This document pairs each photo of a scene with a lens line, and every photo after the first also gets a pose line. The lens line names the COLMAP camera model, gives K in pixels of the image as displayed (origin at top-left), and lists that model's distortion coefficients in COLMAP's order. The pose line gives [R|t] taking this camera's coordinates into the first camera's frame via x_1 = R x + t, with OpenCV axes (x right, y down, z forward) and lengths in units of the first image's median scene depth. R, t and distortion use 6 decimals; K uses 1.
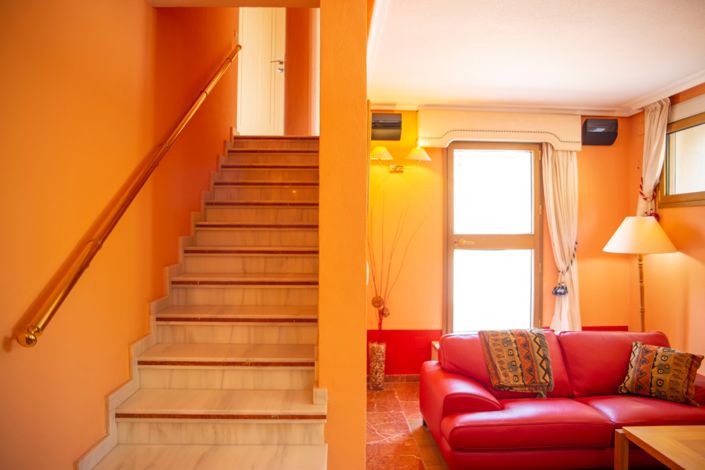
lens RADIAL K [[492.1, 0, 352.5], [0, 492.1, 235.0], [0, 0, 1]] dist [-0.138518, 0.115559]
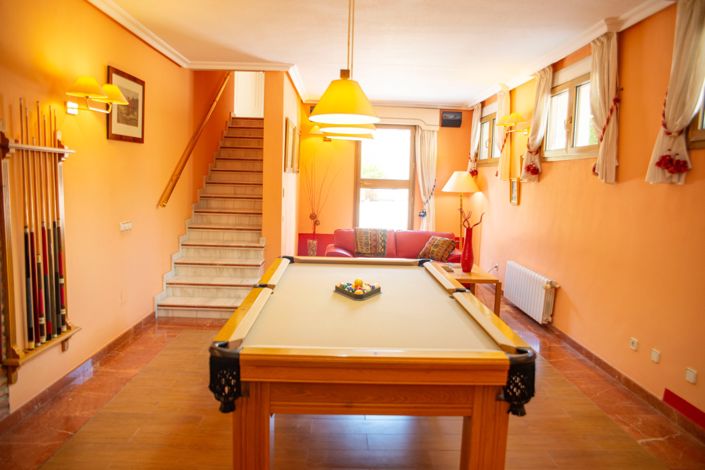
lens RADIAL K [[492.1, 0, 352.5], [0, 492.1, 235.0], [0, 0, 1]] dist [-0.138518, 0.115559]
pose [[0.999604, 0.027387, -0.006499, 0.212751], [-0.026553, 0.994108, 0.105091, 0.014951], [0.009339, -0.104877, 0.994441, -0.771730]]
